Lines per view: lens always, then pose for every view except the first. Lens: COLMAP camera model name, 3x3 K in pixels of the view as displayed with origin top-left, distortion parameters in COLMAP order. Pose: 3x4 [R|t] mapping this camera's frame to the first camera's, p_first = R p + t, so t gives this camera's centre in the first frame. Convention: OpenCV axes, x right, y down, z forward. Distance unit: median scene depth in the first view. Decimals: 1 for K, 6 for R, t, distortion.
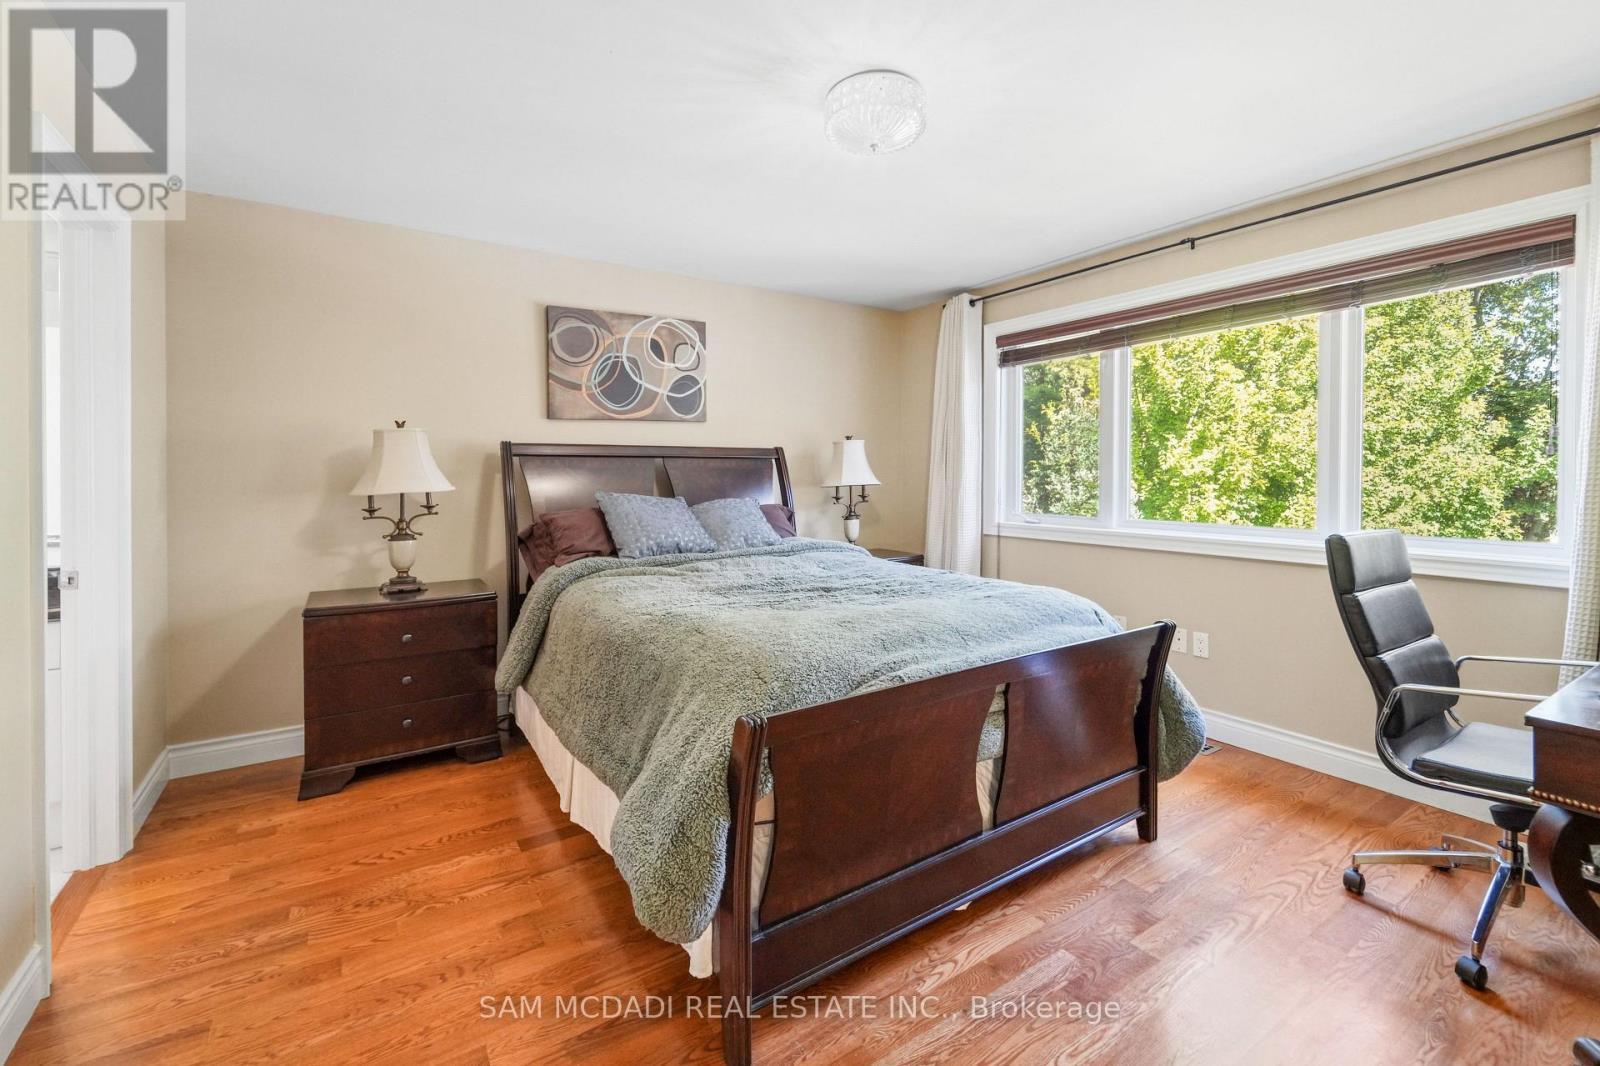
lens RADIAL K [[660.6, 0, 802.2], [0, 660.6, 531.3], [0, 0, 1]] dist [0.002246, 0.000419]
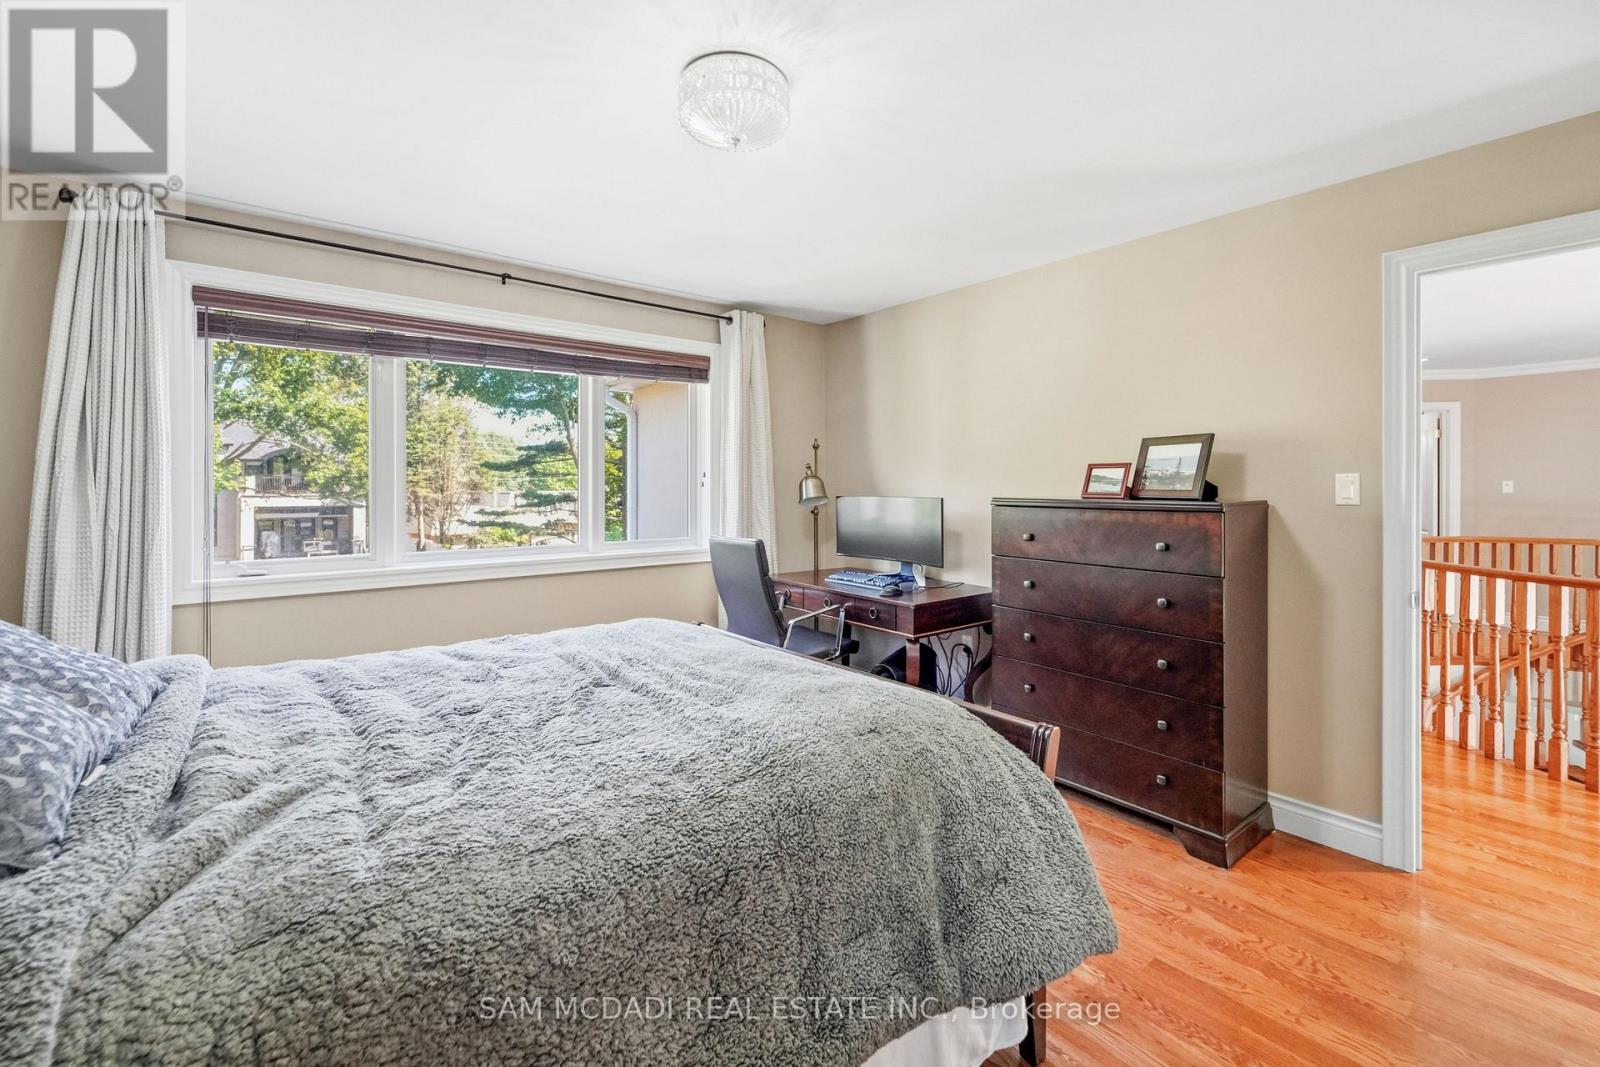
lens RADIAL K [[671.0, 0, 797.9], [0, 671.0, 512.7], [0, 0, 1]] dist [0.001031, 0.000030]
pose [[-0.078280, -0.012658, 0.996851, -0.434876], [0.107711, 0.993959, 0.021079, -0.036847], [-0.991096, 0.109022, -0.076444, 0.569710]]
